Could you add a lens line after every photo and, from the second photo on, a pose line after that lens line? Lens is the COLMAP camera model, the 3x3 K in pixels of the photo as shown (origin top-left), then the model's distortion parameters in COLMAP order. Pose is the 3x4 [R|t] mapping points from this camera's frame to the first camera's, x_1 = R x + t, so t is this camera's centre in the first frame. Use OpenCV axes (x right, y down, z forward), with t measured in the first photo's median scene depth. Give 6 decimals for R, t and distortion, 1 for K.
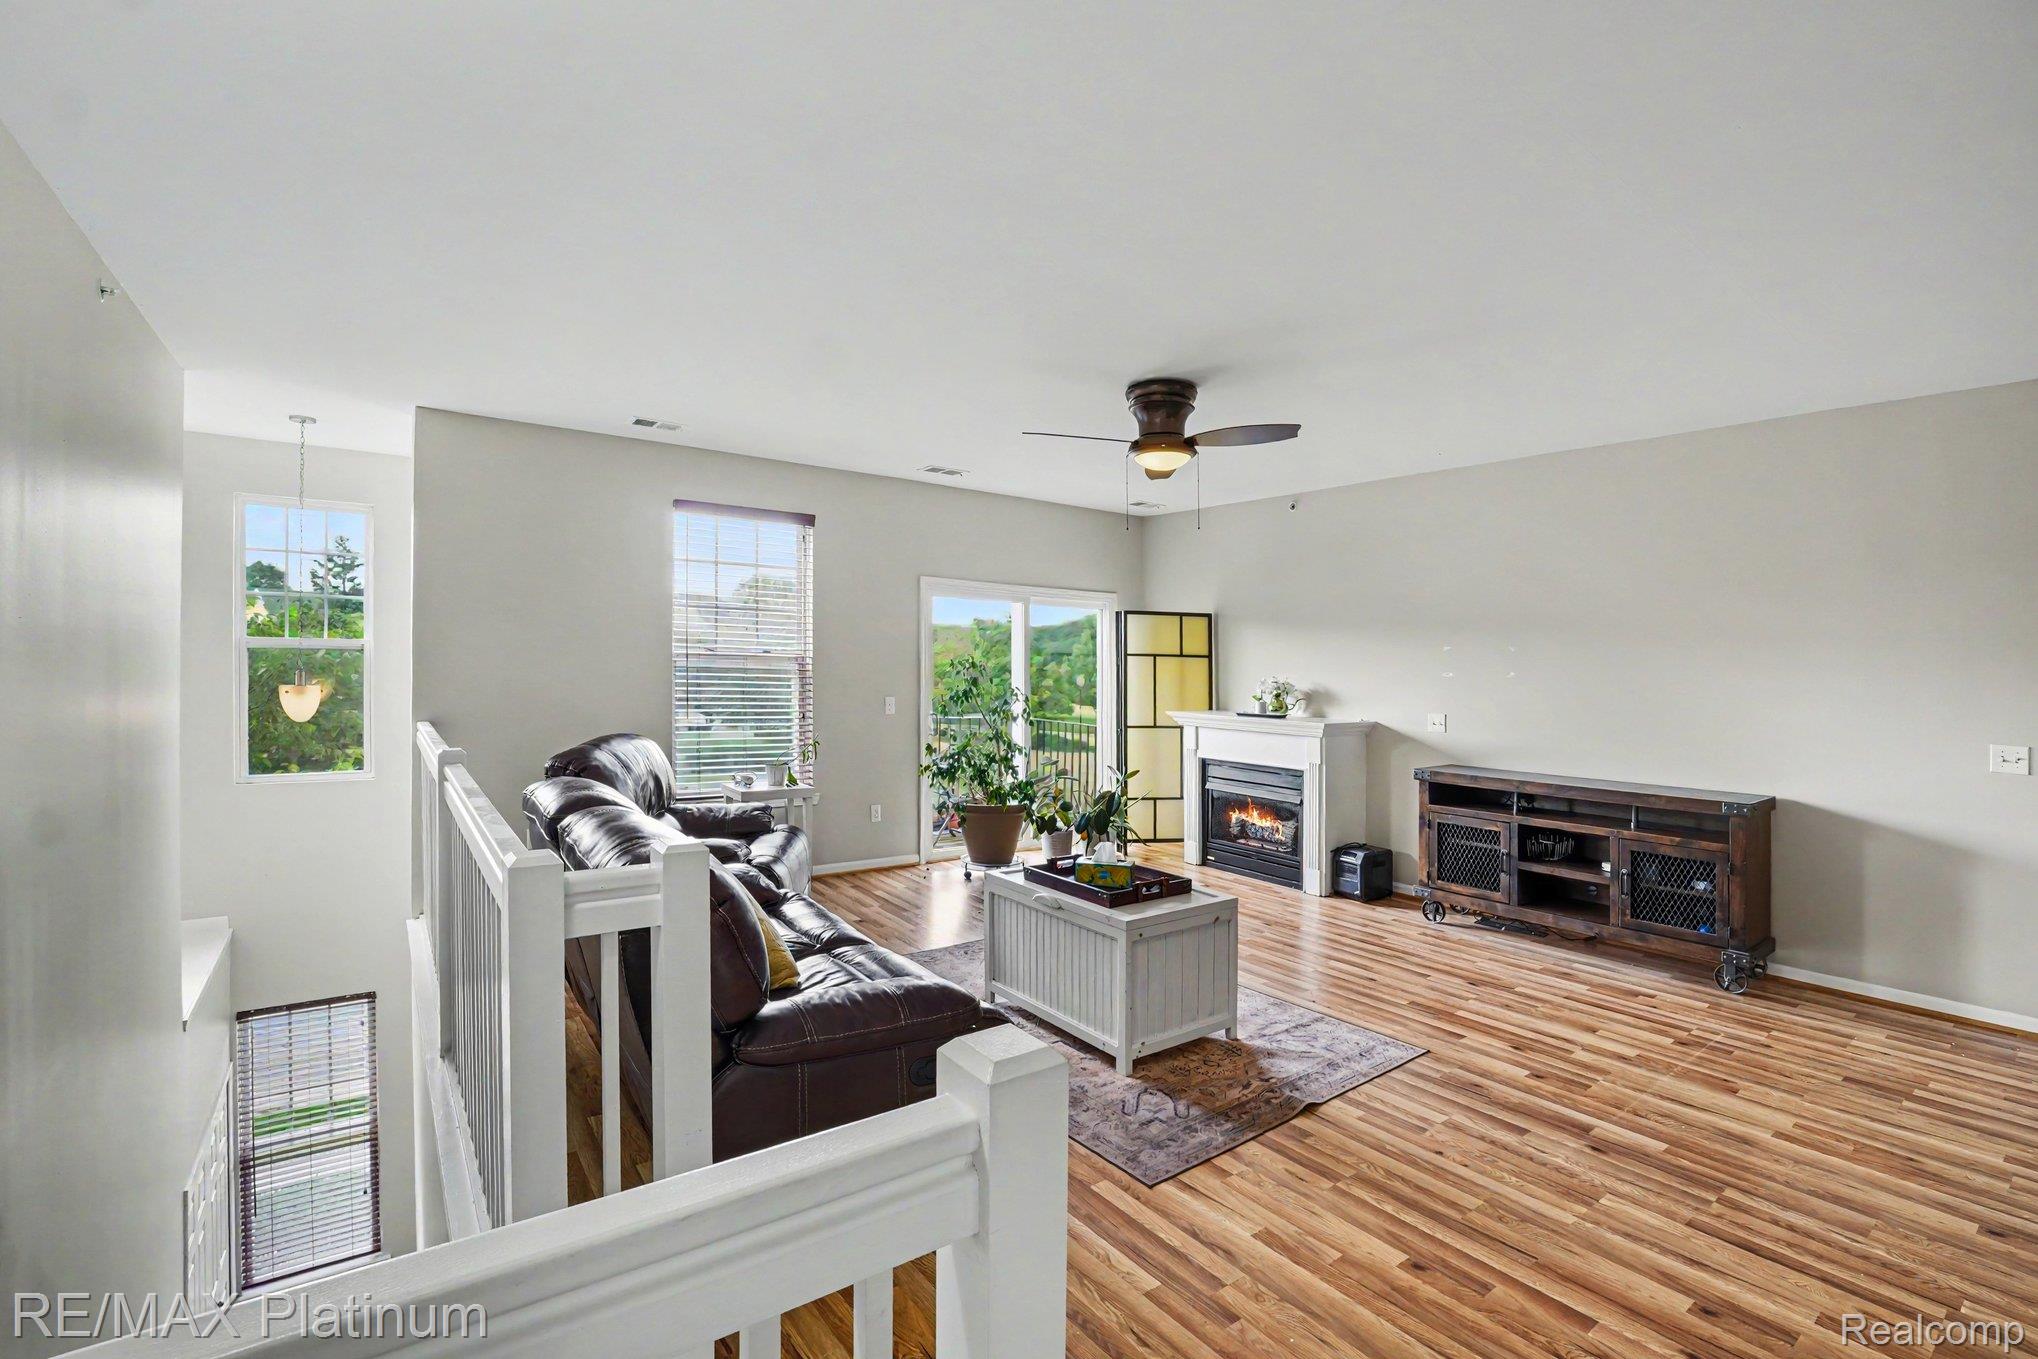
lens RADIAL K [[931.7, 0, 1022.6], [0, 931.7, 633.1], [0, 0, 1]] dist [-0.019734, 0.000253]
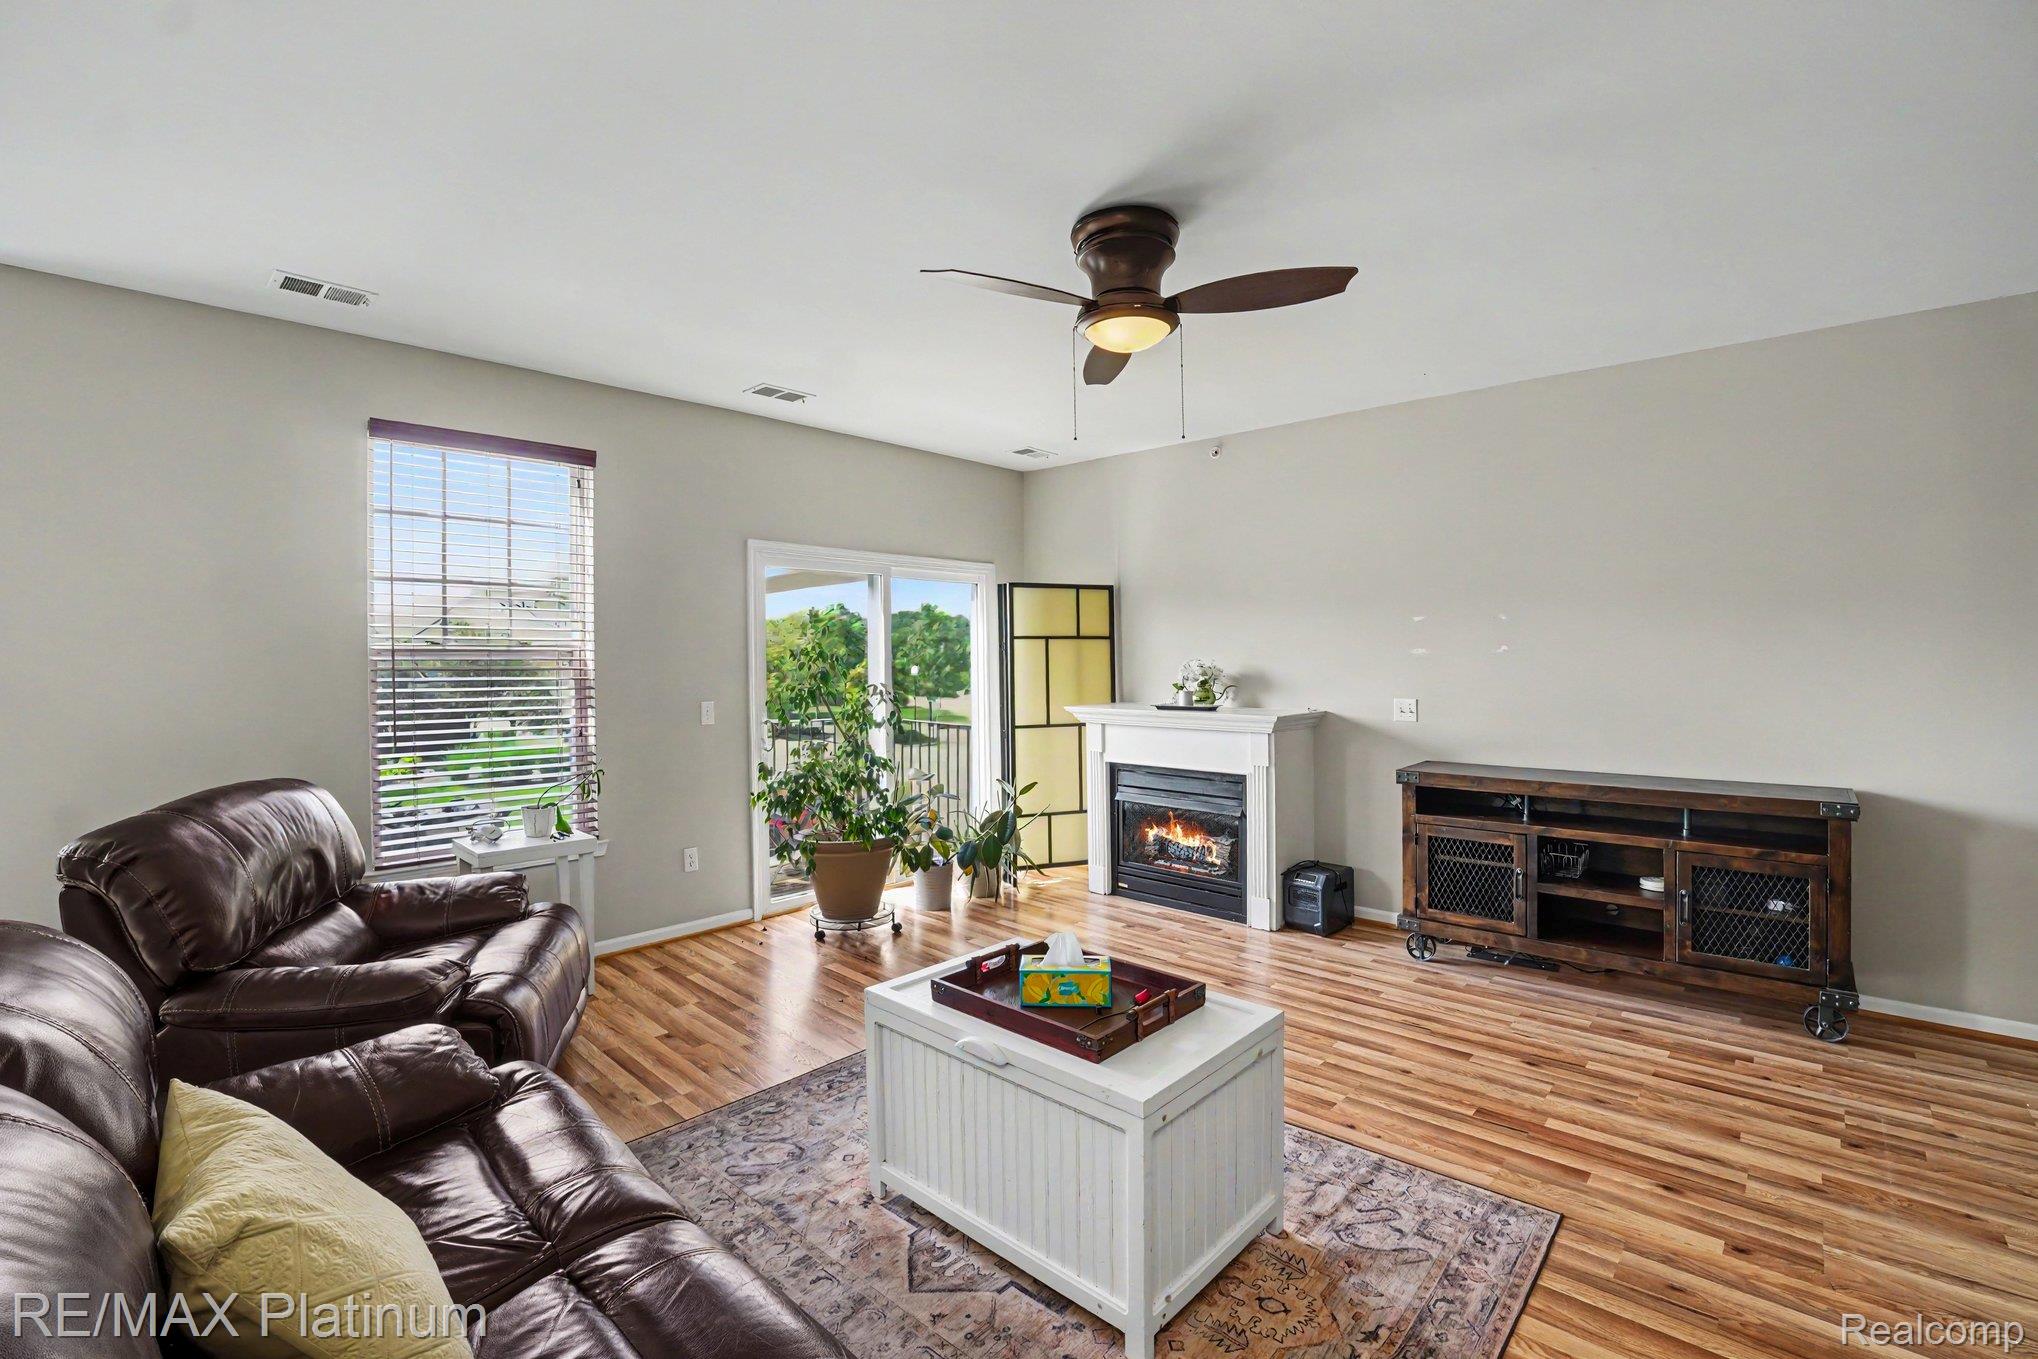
lens RADIAL K [[920.1, 0, 1017.0], [0, 920.1, 608.1], [0, 0, 1]] dist [-0.029857, 0.000920]
pose [[0.983643, -0.019106, 0.179111, -0.031143], [0.021929, 0.999664, -0.013793, 0.010260], [-0.178788, 0.017495, 0.983732, 0.255851]]
